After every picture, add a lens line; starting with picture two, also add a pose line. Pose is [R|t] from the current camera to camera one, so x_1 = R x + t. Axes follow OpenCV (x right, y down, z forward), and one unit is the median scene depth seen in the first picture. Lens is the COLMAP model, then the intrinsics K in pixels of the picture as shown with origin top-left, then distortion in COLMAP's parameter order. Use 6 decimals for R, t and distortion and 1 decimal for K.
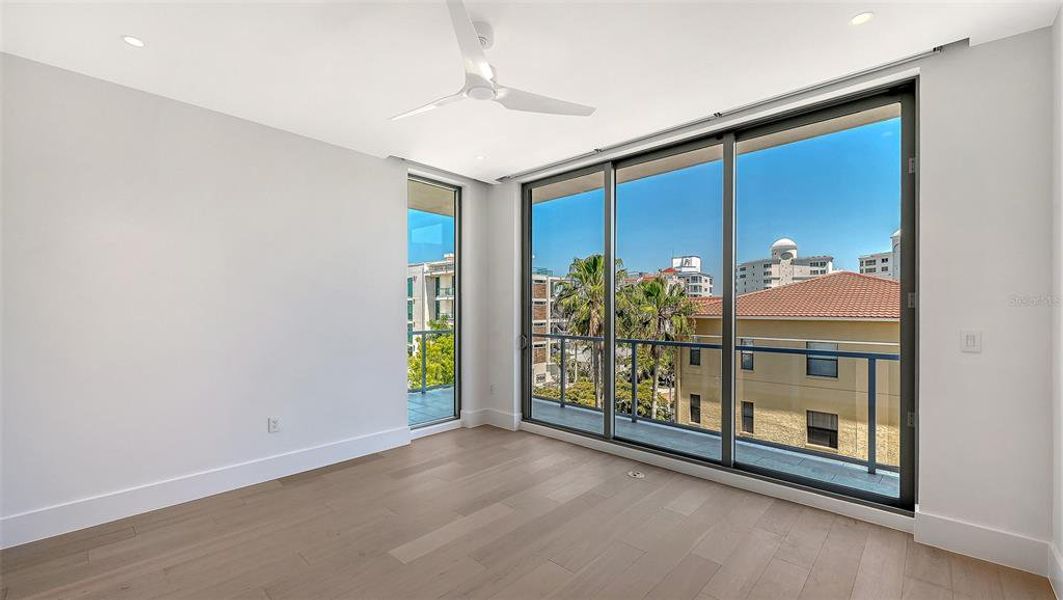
lens RADIAL K [[422.6, 0, 526.1], [0, 422.6, 308.7], [0, 0, 1]] dist [-0.008542, -0.000025]
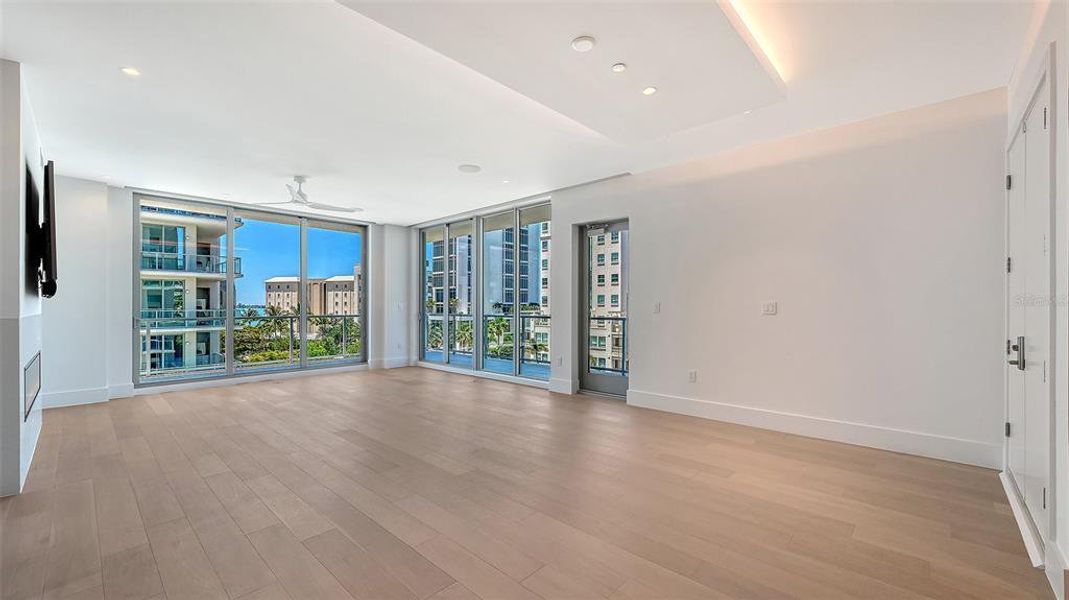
lens RADIAL K [[427.7, 0, 538.0], [0, 427.7, 301.5], [0, 0, 1]] dist [-0.000534, 0.000345]
pose [[-0.000451, 0.005963, 0.999982, -1.444876], [0.002630, 0.999979, -0.005962, 0.032238], [-0.999996, 0.002627, -0.000466, -0.182490]]
